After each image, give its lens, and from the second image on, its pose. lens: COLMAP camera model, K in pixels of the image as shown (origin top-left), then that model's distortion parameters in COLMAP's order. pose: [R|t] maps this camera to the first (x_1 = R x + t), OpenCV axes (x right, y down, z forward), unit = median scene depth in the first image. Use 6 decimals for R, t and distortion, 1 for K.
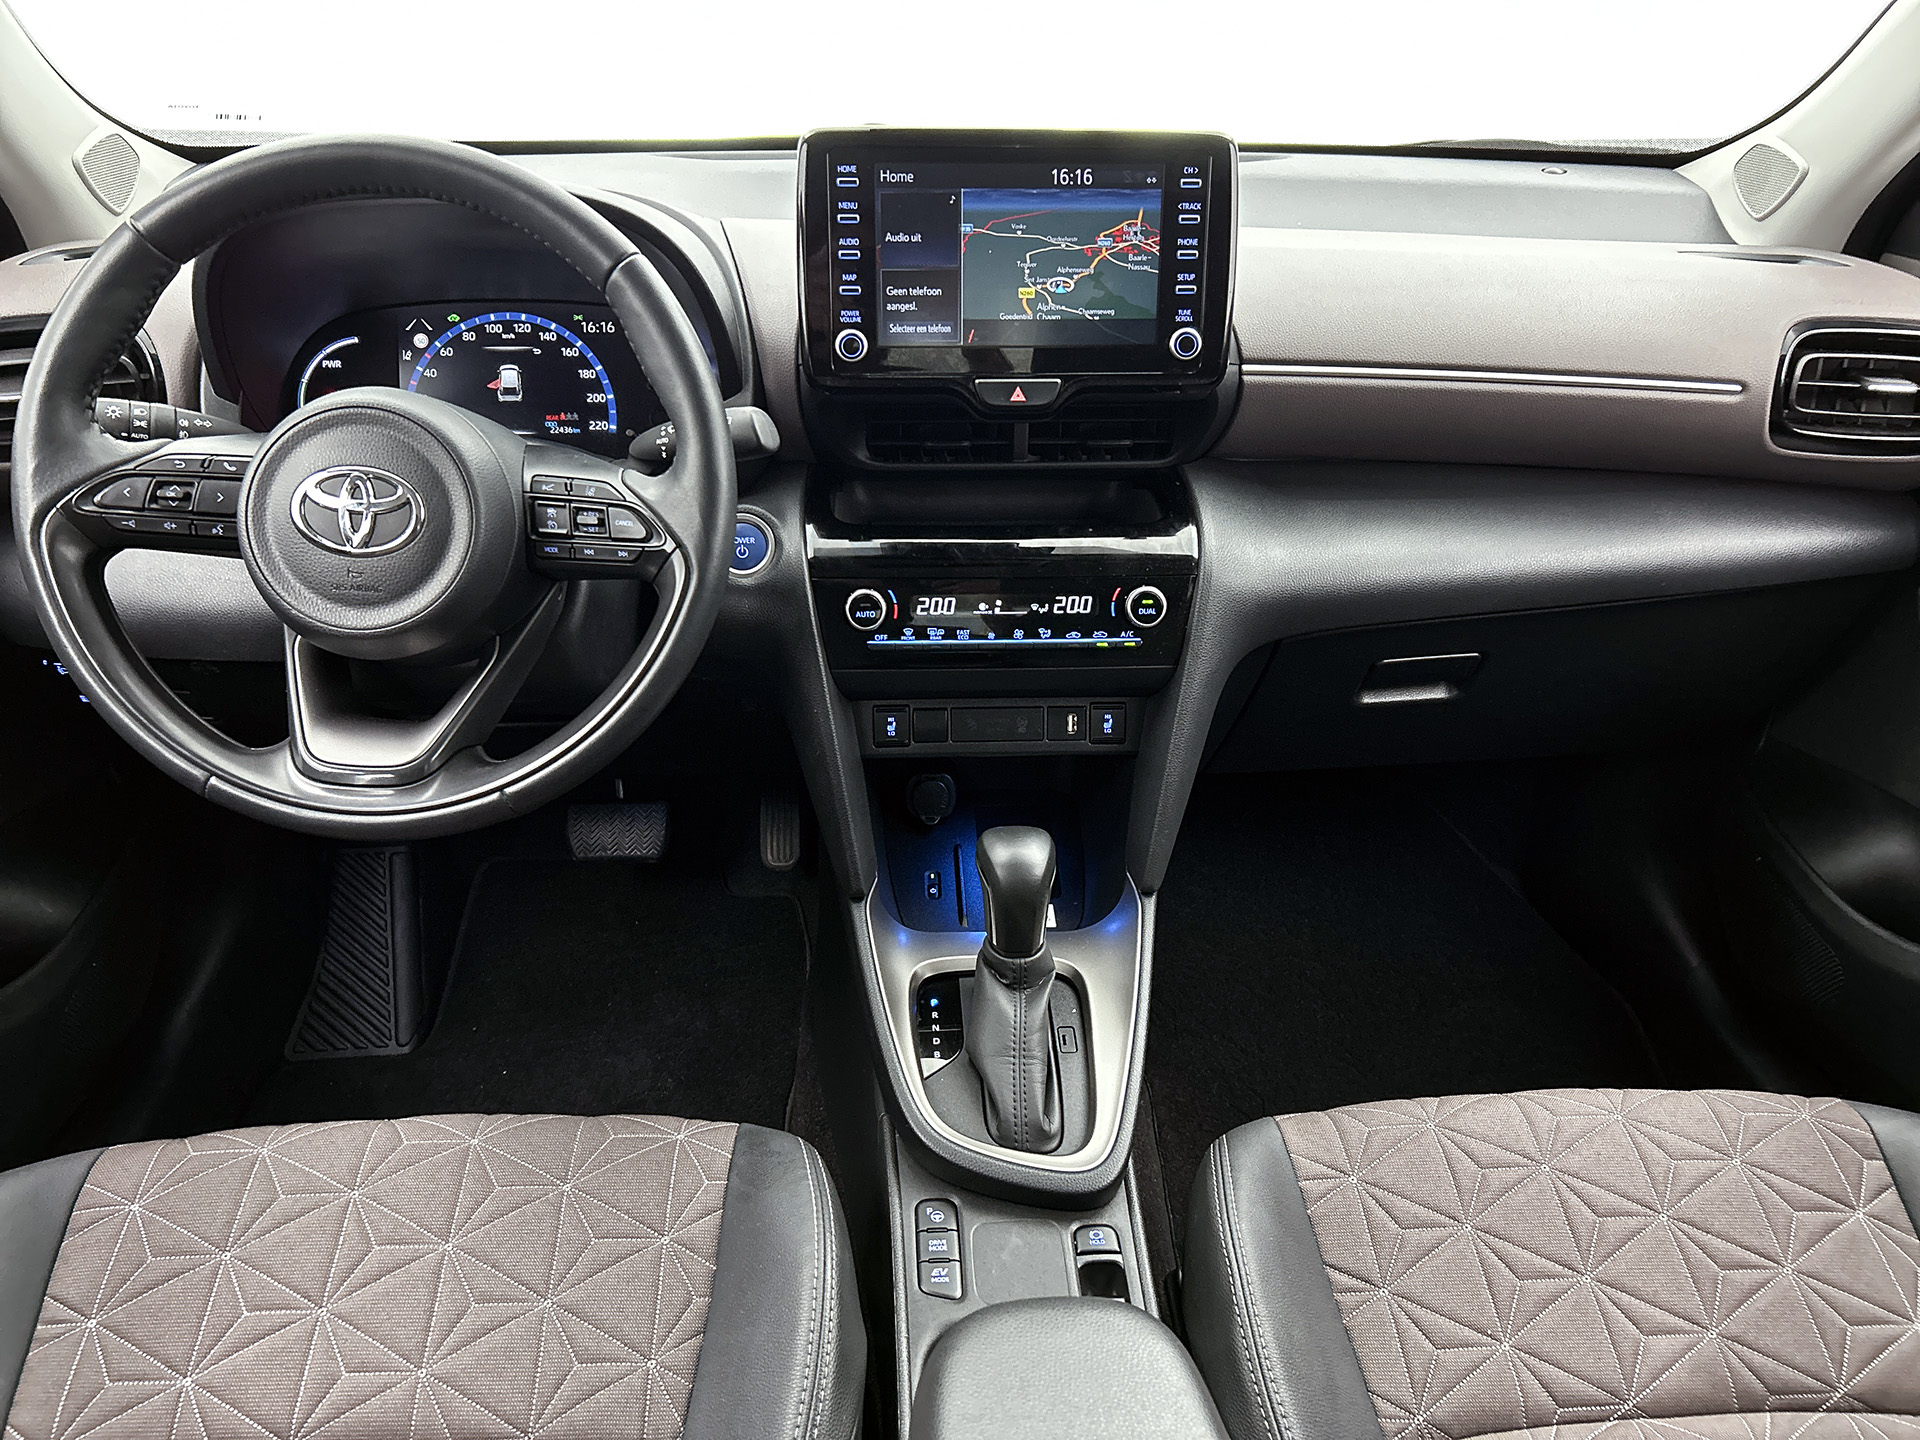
lens RADIAL K [[1446.9, 0, 950.6], [0, 1446.9, 729.0], [0, 0, 1]] dist [0.032767, -0.003769]
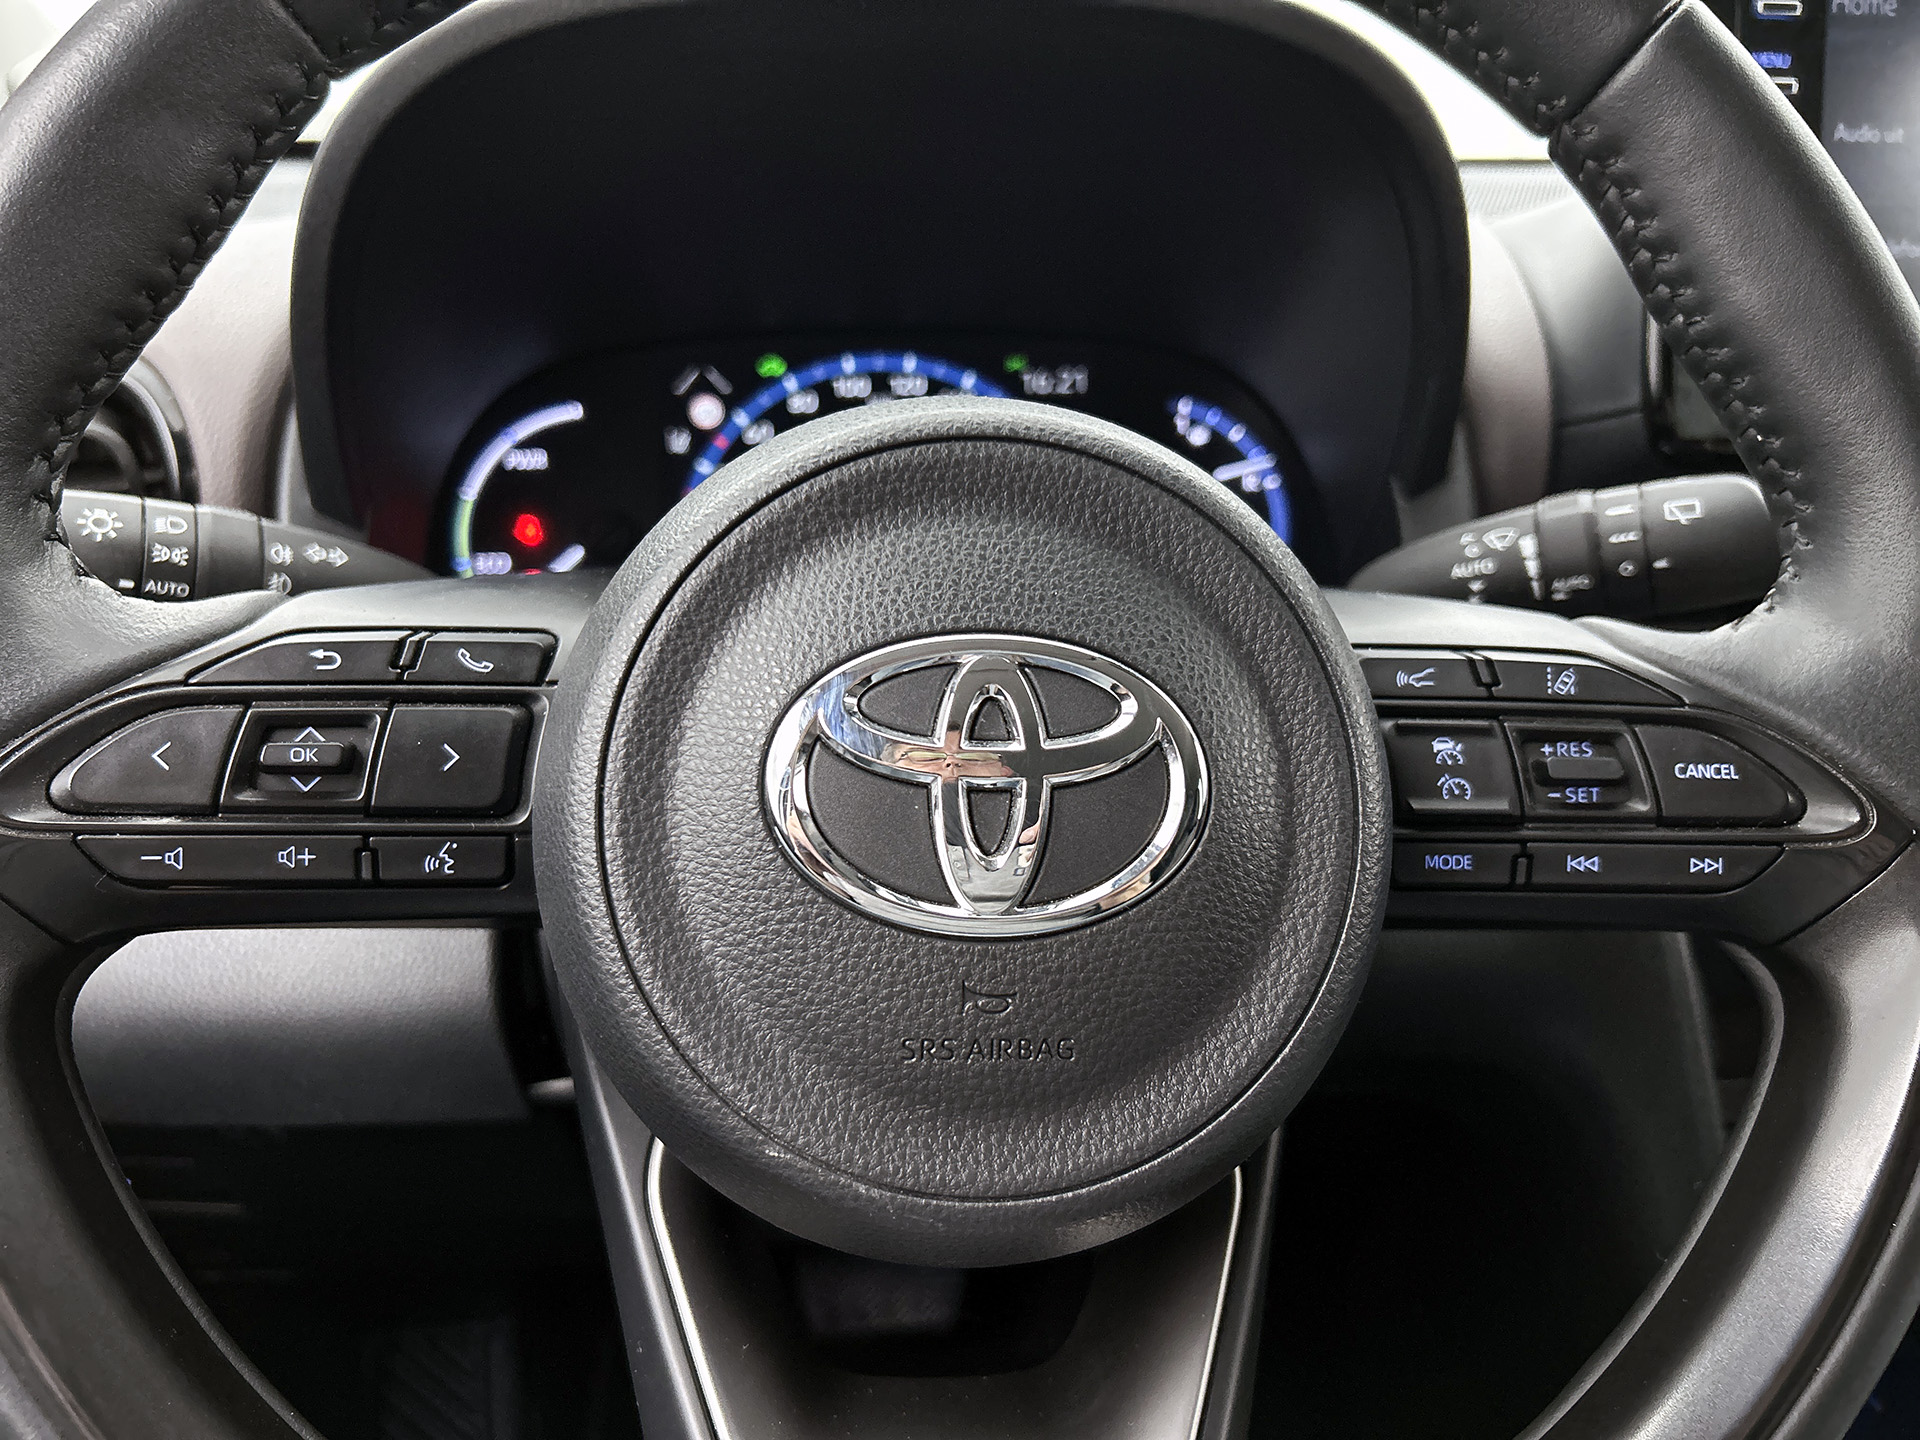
lens RADIAL K [[1490.9, 0, 1026.5], [0, 1490.9, 721.7], [0, 0, 1]] dist [0.000242, 0.002593]
pose [[0.991270, -0.045259, 0.123838, -0.416203], [0.063493, 0.987021, -0.147503, -0.110559], [-0.115555, 0.154079, 0.981278, 0.666135]]
